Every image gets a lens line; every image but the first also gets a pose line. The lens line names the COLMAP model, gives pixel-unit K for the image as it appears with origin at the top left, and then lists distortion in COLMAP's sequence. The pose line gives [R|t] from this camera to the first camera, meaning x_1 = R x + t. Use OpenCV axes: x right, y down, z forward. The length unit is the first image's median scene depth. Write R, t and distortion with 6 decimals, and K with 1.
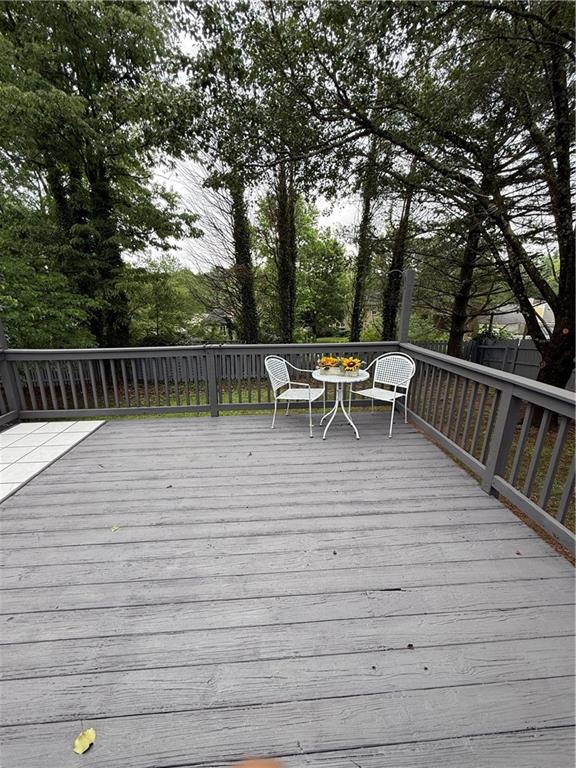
lens RADIAL K [[306.1, 0, 286.7], [0, 306.1, 384.7], [0, 0, 1]] dist [-0.001666, 0.000220]
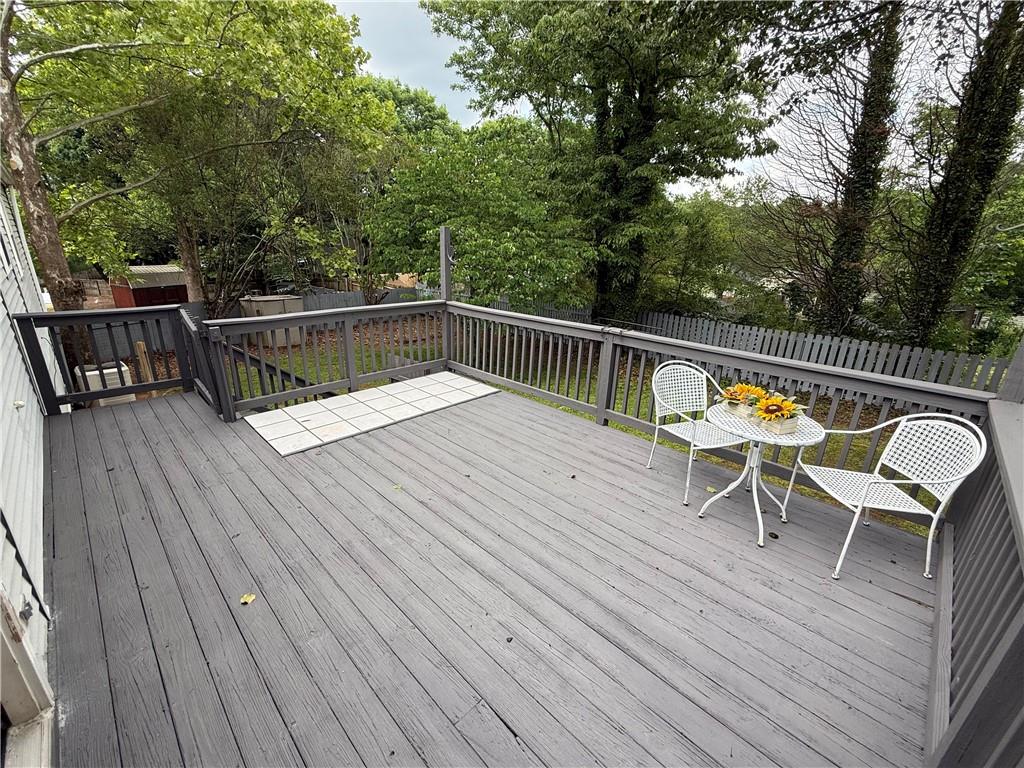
lens RADIAL K [[434.2, 0, 508.8], [0, 434.2, 382.3], [0, 0, 1]] dist [0.003742, 0.000047]
pose [[0.661544, 0.253698, -0.705688, 0.361616], [-0.227201, 0.964613, 0.133795, -0.091044], [0.714660, 0.071822, 0.695775, 0.112785]]
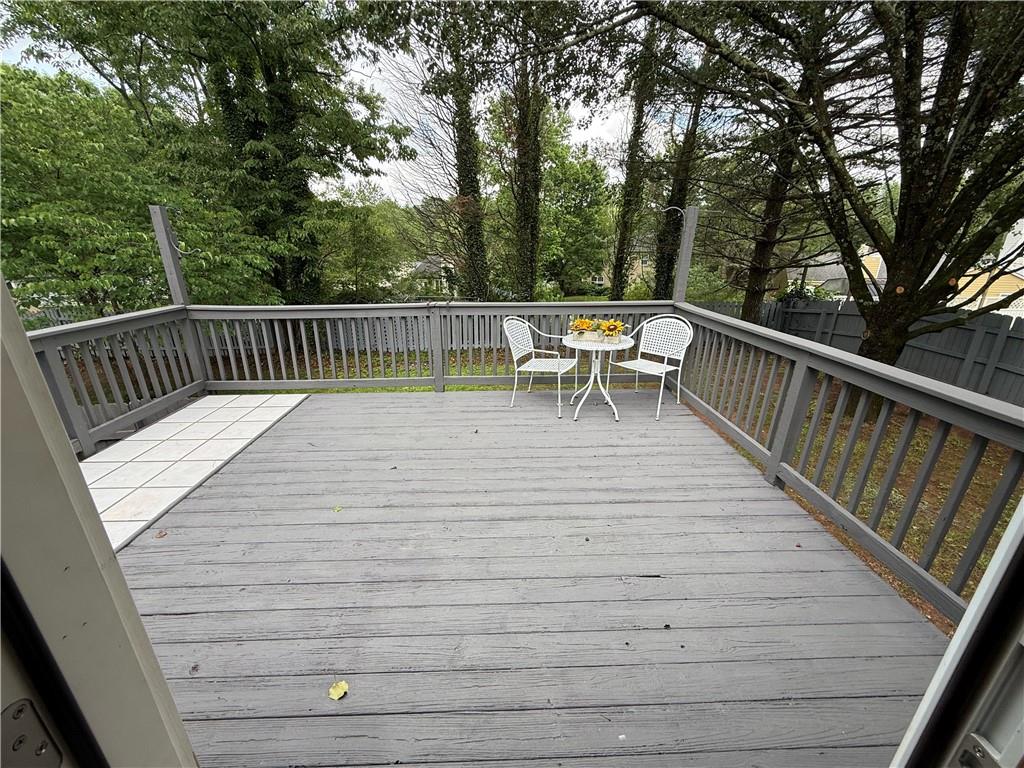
lens RADIAL K [[408.1, 0, 509.4], [0, 408.1, 386.0], [0, 0, 1]] dist [-0.001666, 0.000220]
pose [[0.999354, 0.016963, -0.031679, -0.018557], [-0.014868, 0.997759, 0.065231, 0.016371], [0.032715, -0.064718, 0.997367, -0.076874]]
